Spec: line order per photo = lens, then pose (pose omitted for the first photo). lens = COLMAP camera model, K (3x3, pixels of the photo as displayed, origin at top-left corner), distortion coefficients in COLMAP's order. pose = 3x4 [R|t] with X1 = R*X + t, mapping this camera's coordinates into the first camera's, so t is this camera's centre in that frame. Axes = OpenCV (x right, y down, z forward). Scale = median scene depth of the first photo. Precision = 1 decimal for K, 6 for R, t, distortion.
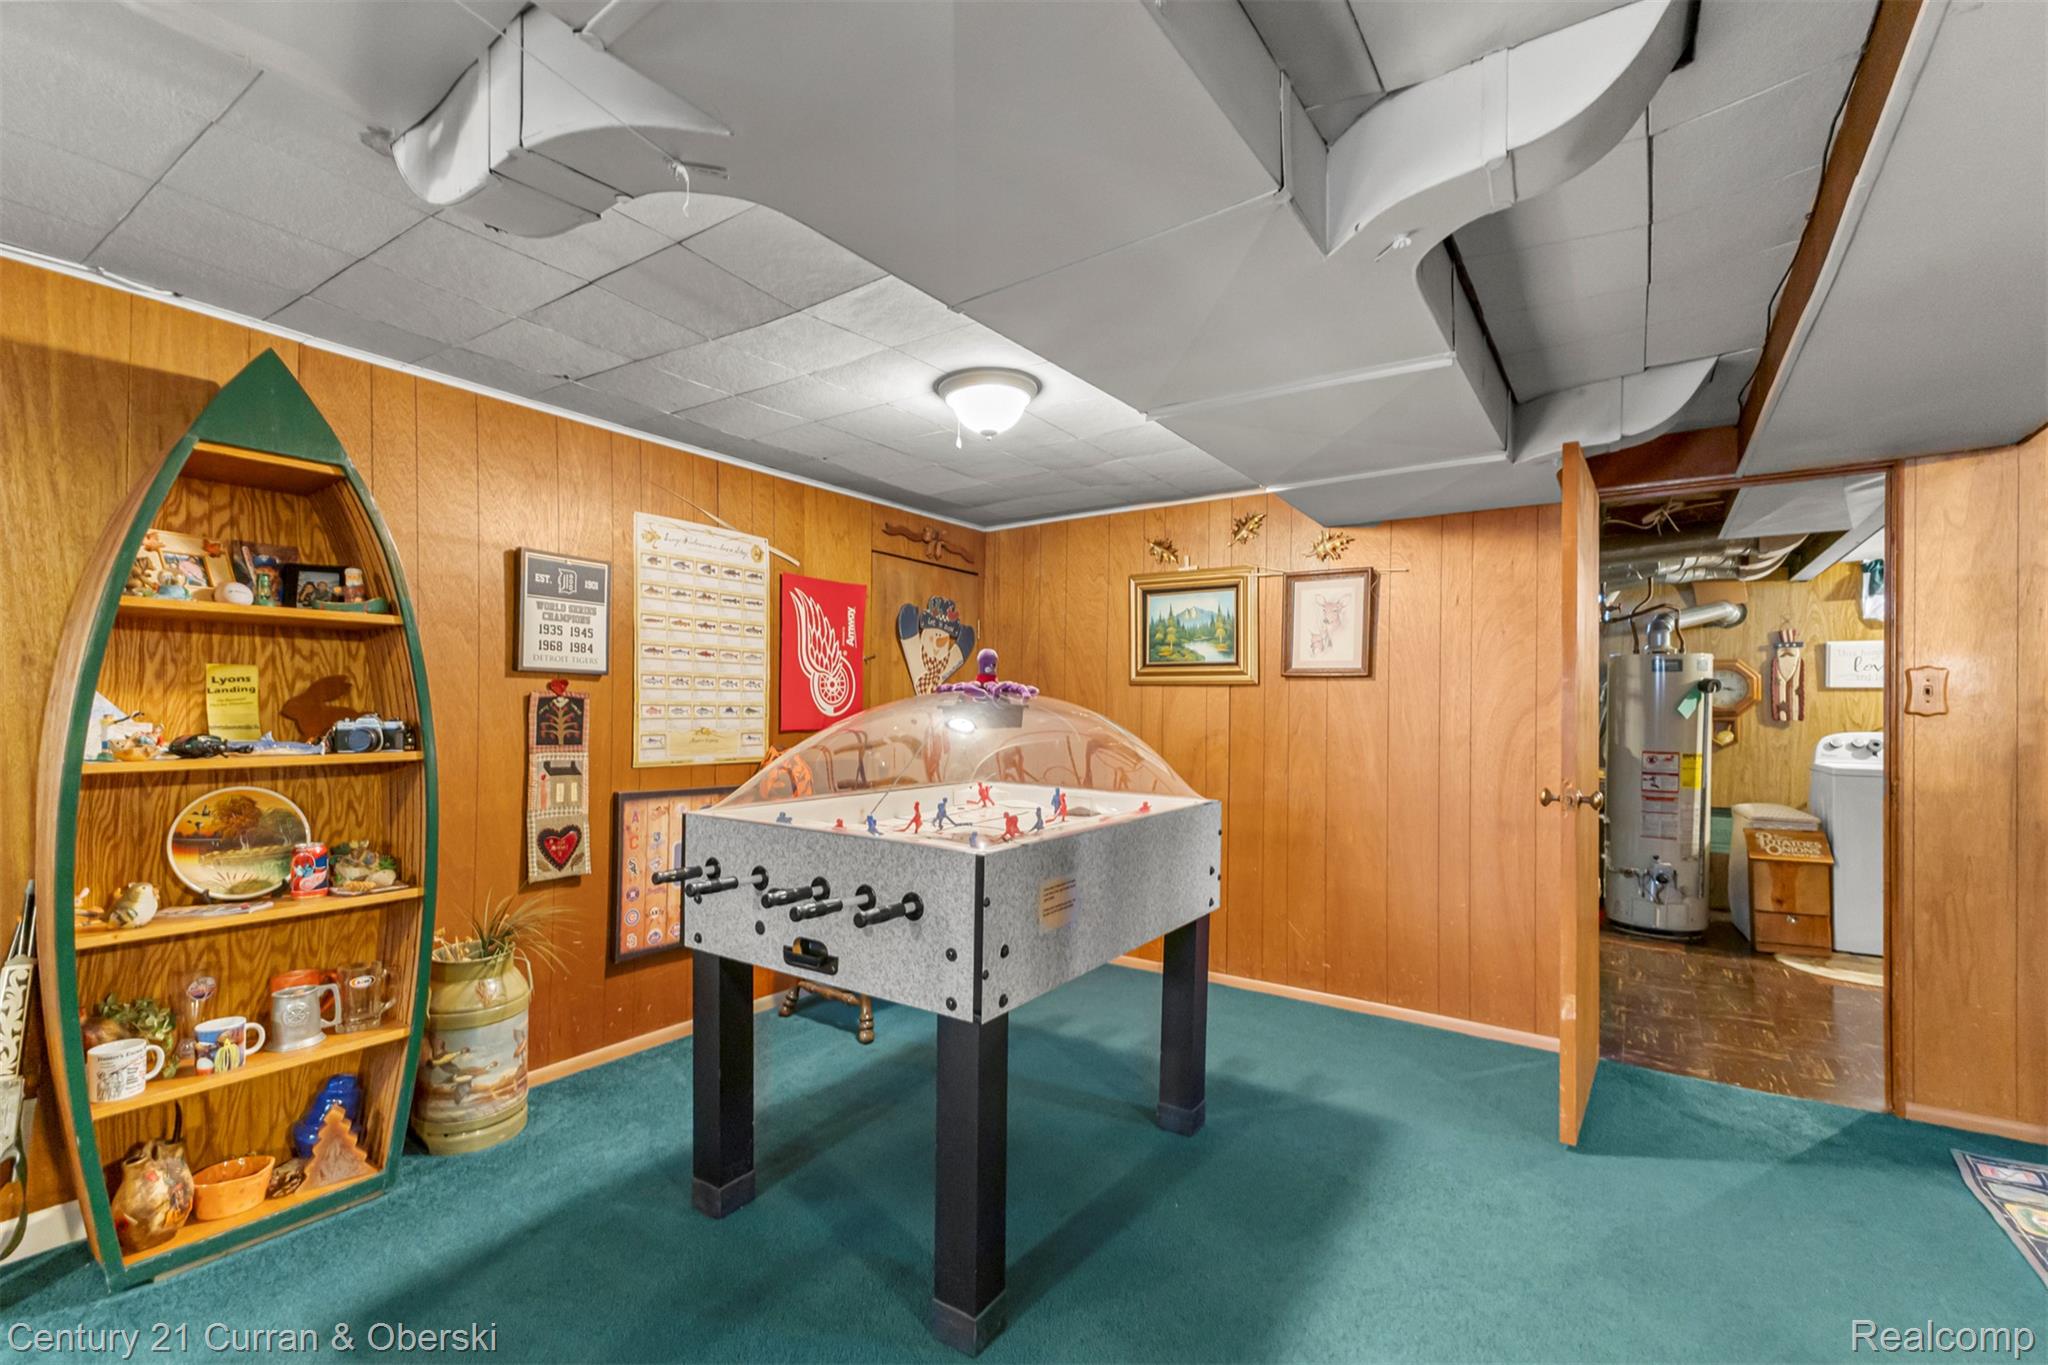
lens RADIAL K [[894.0, 0, 1023.0], [0, 894.0, 692.5], [0, 0, 1]] dist [0.003433, 0.000235]
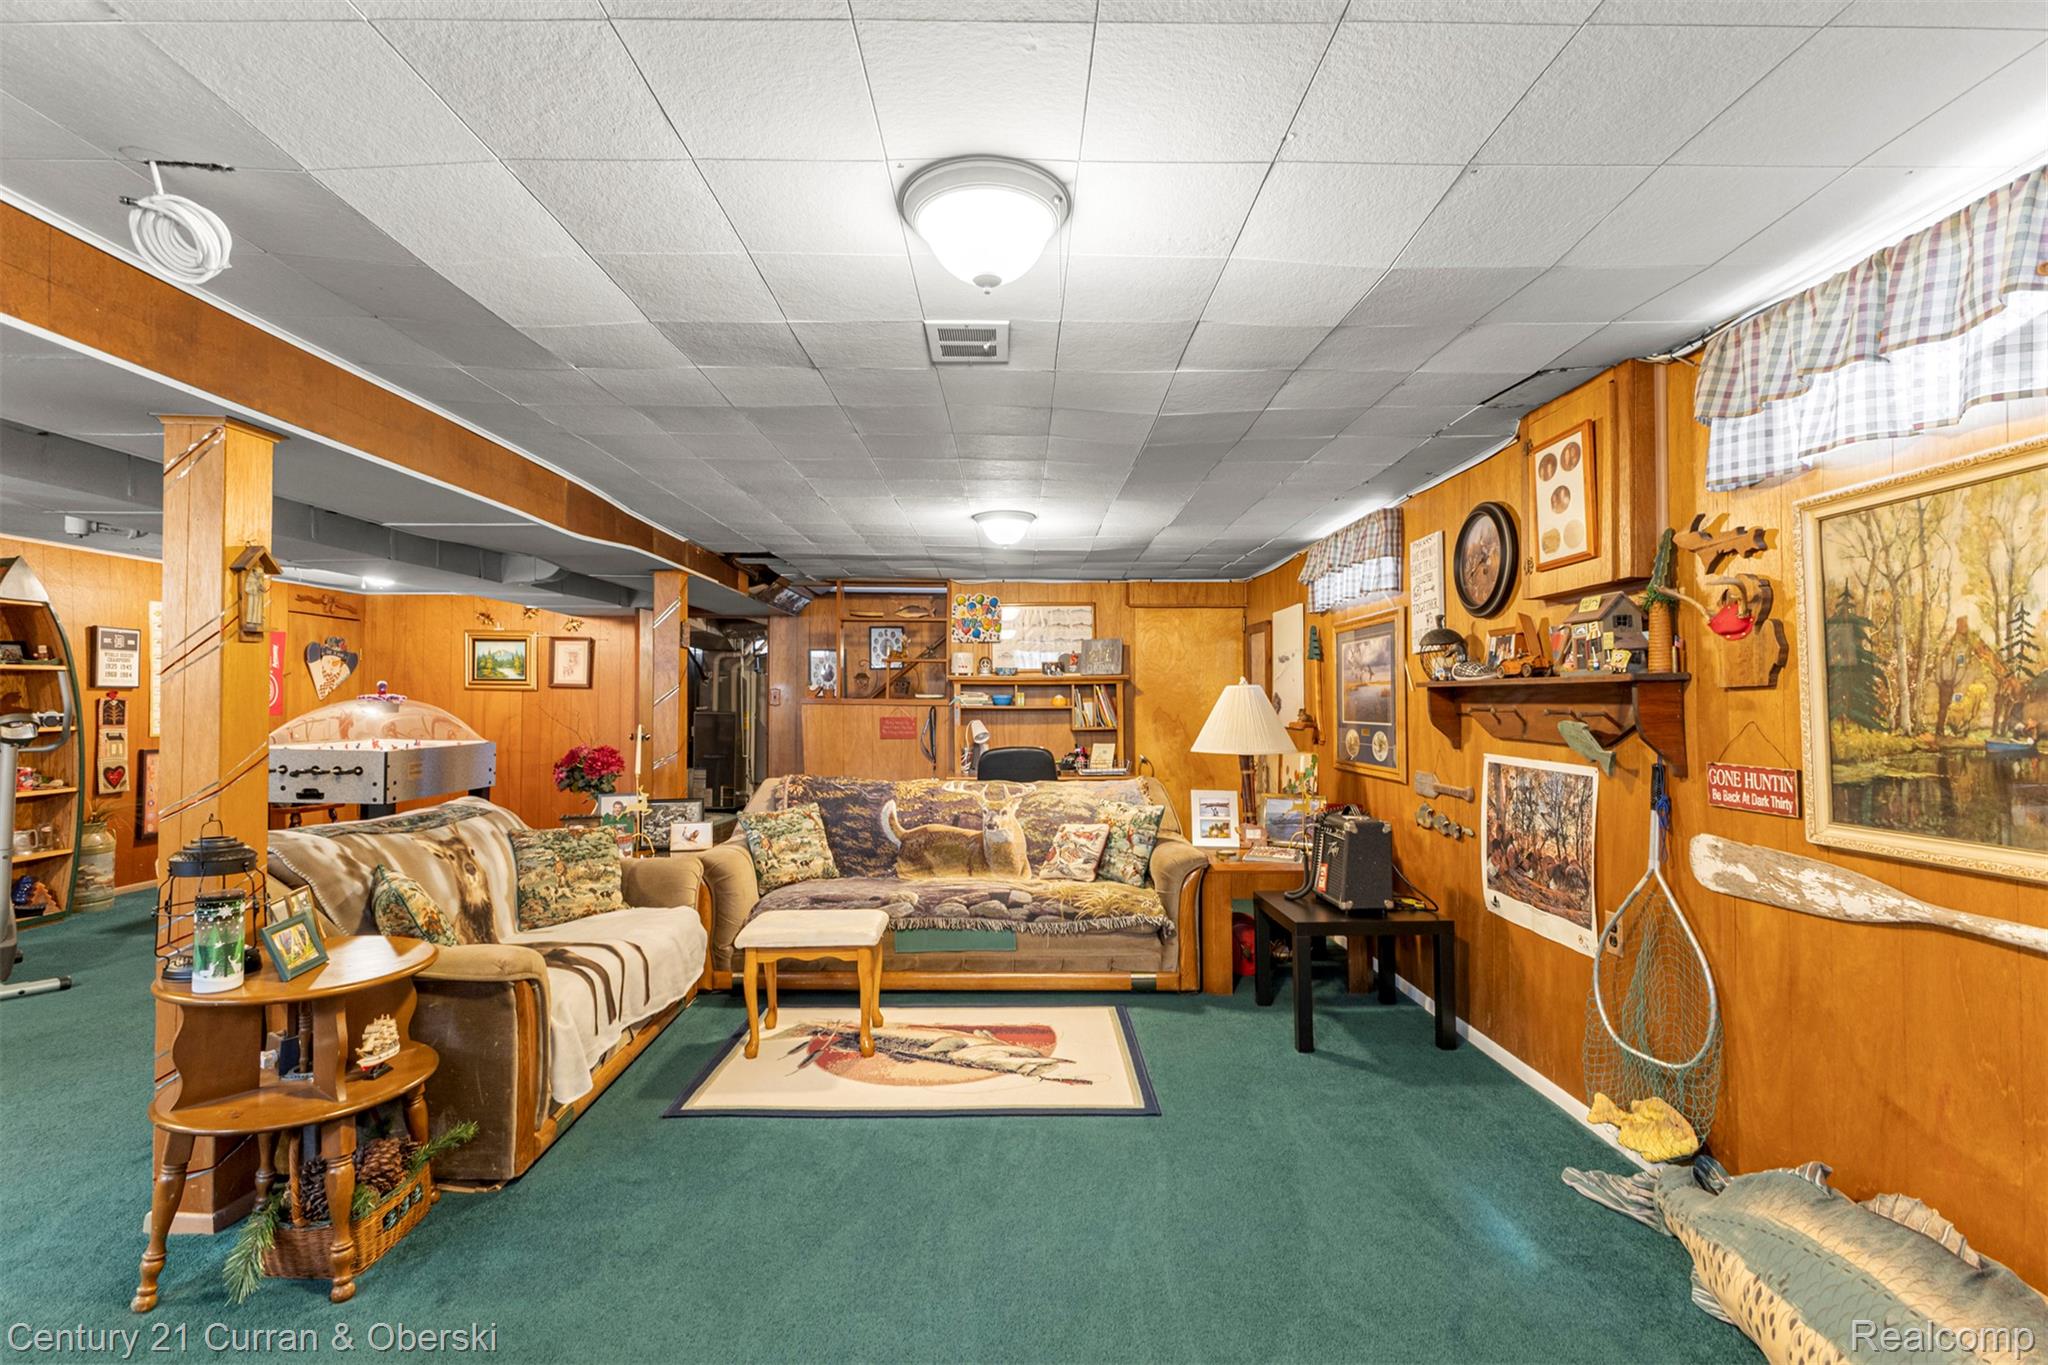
lens RADIAL K [[936.9, 0, 1028.3], [0, 936.9, 695.6], [0, 0, 1]] dist [-0.003608, -0.000857]
pose [[0.819247, -0.000818, 0.573440, -0.047694], [-0.010047, 0.999825, 0.015780, -0.054784], [-0.573352, -0.018690, 0.819096, -1.742633]]
